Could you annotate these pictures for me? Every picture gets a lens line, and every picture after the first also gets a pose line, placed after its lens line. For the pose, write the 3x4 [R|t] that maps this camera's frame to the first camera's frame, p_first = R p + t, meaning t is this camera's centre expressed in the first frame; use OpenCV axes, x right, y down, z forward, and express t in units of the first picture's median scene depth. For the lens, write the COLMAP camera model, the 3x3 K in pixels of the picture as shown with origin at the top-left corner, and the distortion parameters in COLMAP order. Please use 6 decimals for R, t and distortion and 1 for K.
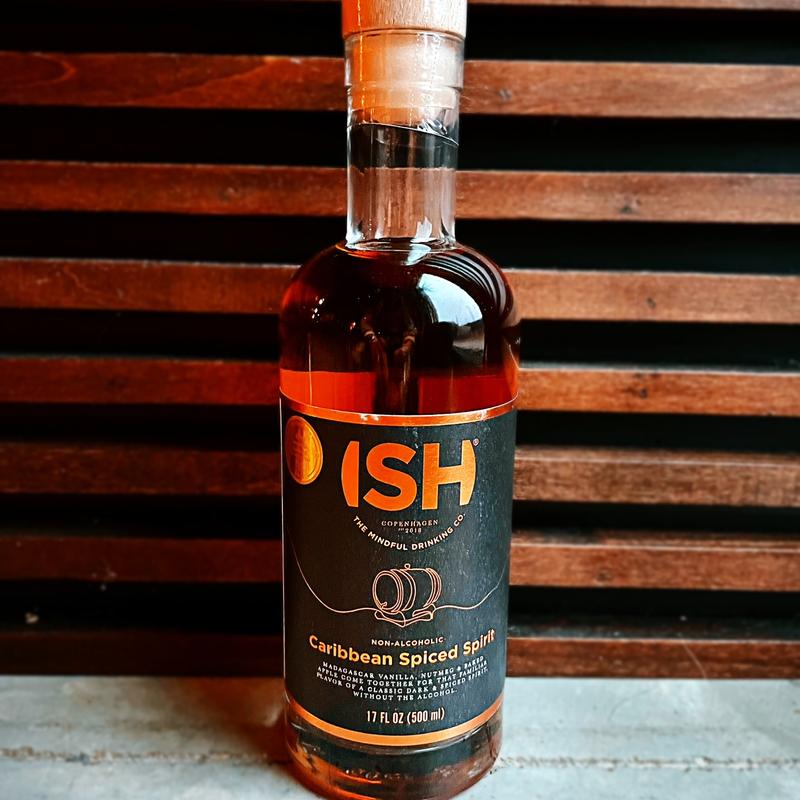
lens RADIAL K [[781.1, 0, 392.3], [0, 781.1, 407.2], [0, 0, 1]] dist [-0.008958, 0.000000]
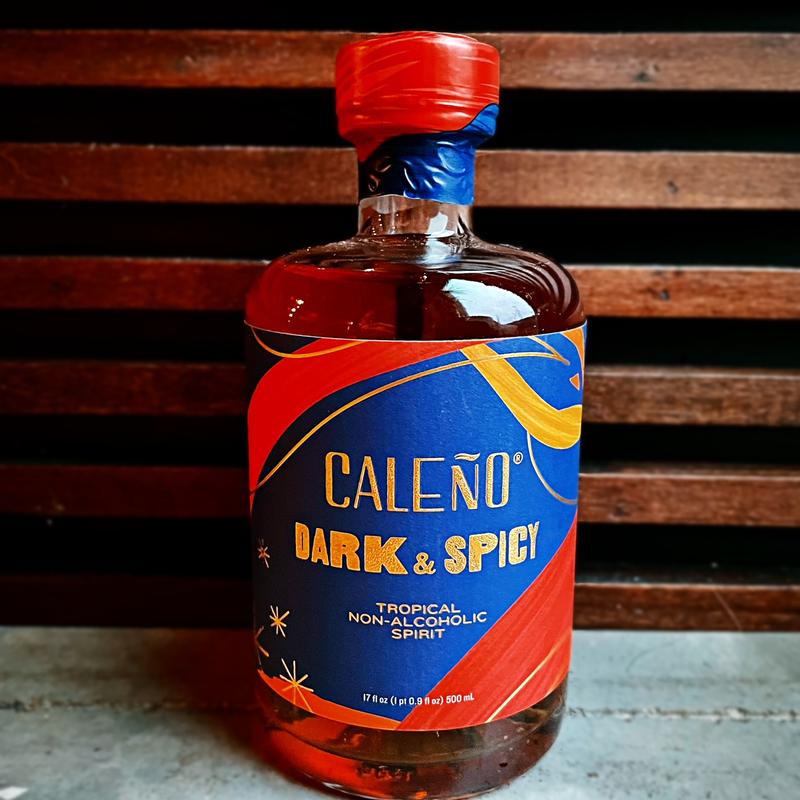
lens RADIAL K [[816.2, 0, 395.9], [0, 816.2, 416.2], [0, 0, 1]] dist [-0.013875, 0.000000]
pose [[0.999778, -0.003700, -0.020743, 0.042332], [0.003443, 0.999917, -0.012404, 0.131066], [0.020787, 0.012330, 0.999708, 0.092303]]
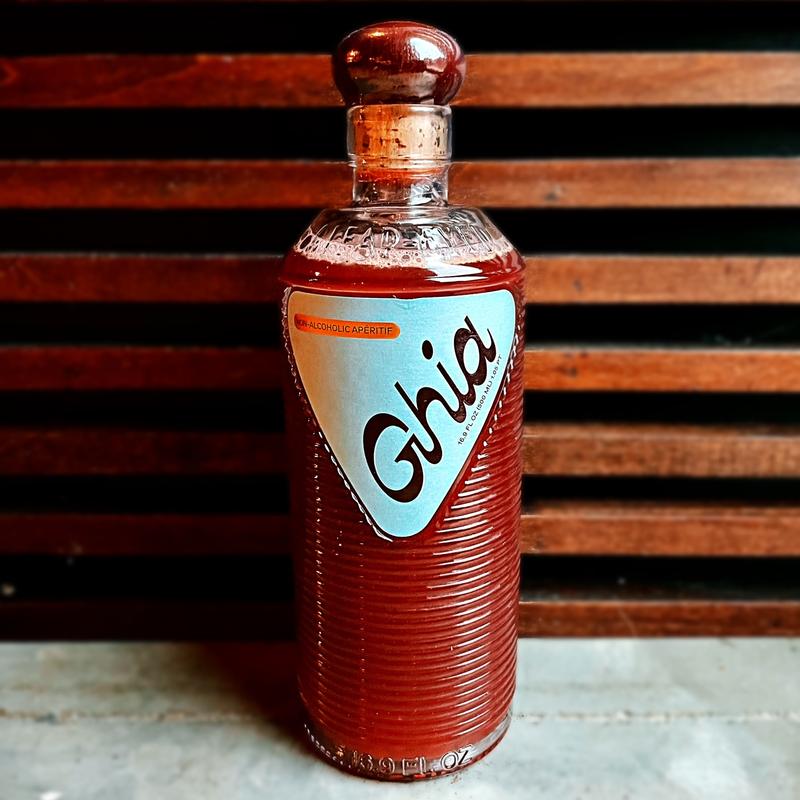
lens RADIAL K [[781.1, 0, 401.8], [0, 781.1, 403.0], [0, 0, 1]] dist [-0.008958, 0.000000]
pose [[0.999797, -0.016297, -0.011876, 0.105736], [0.016873, 0.998602, 0.050097, -0.032966], [0.011043, -0.050287, 0.998674, -0.054301]]
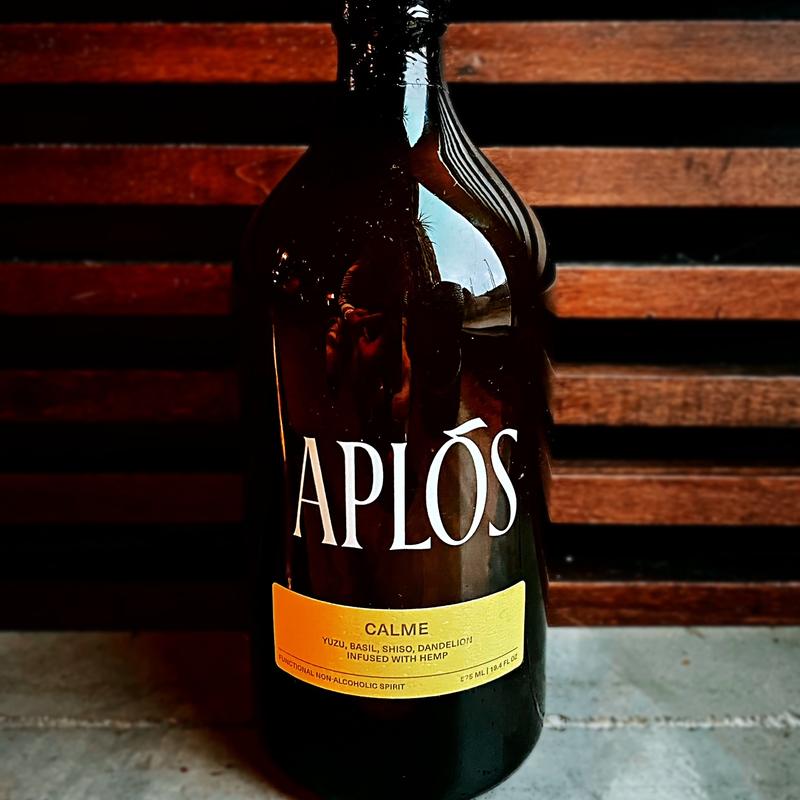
lens RADIAL K [[781.1, 0, 407.1], [0, 781.1, 401.3], [0, 0, 1]] dist [-0.008958, 0.000000]
pose [[0.999873, -0.014575, -0.006377, 0.229840], [0.014782, 0.999323, 0.033681, 0.070828], [0.005881, -0.033771, 0.999412, 0.149550]]
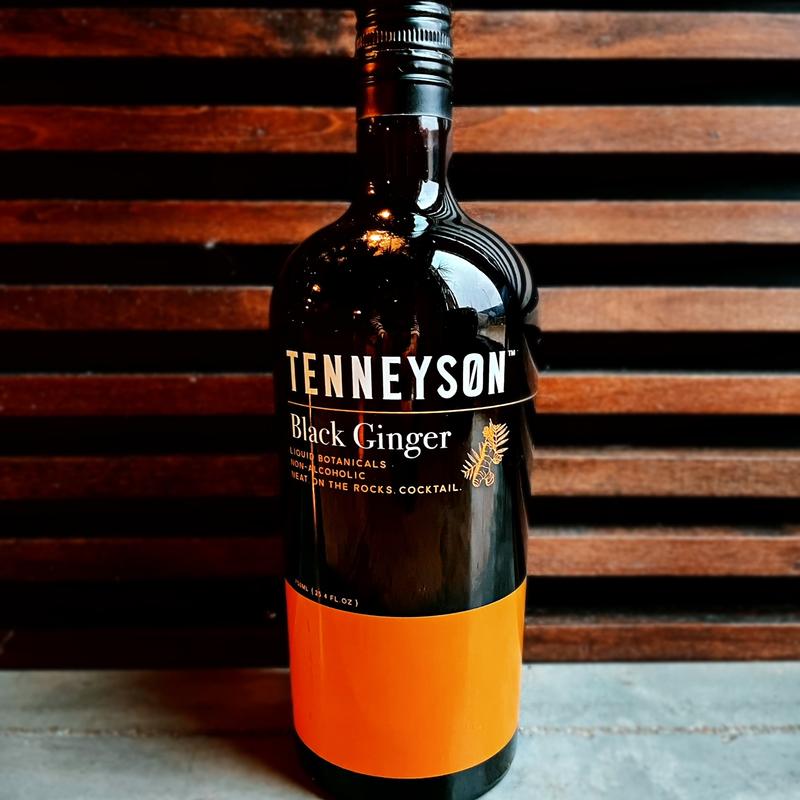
lens RADIAL K [[781.1, 0, 393.2], [0, 781.1, 405.2], [0, 0, 1]] dist [-0.008958, 0.000000]
pose [[0.999669, -0.016824, -0.019449, -0.293497], [0.015813, 0.998572, -0.051035, 0.041823], [0.020279, 0.050711, 0.998507, -0.121059]]
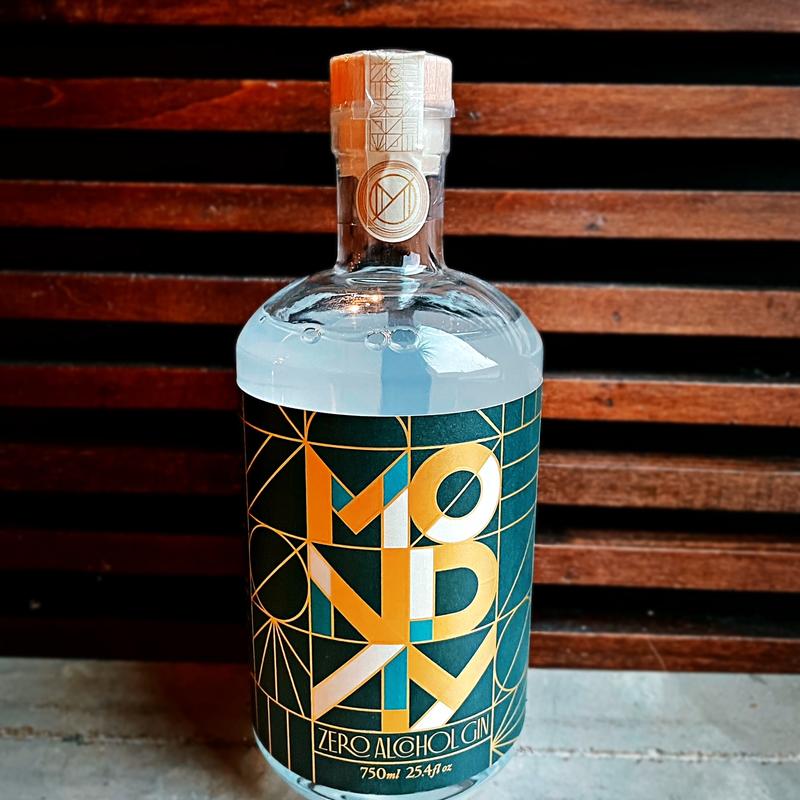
lens RADIAL K [[781.1, 0, 395.3], [0, 781.1, 402.5], [0, 0, 1]] dist [-0.008958, 0.000000]
pose [[0.999542, 0.007027, -0.029421, 0.068669], [-0.005867, 0.999208, 0.039349, -0.057906], [0.029674, -0.039158, 0.998792, -0.048676]]
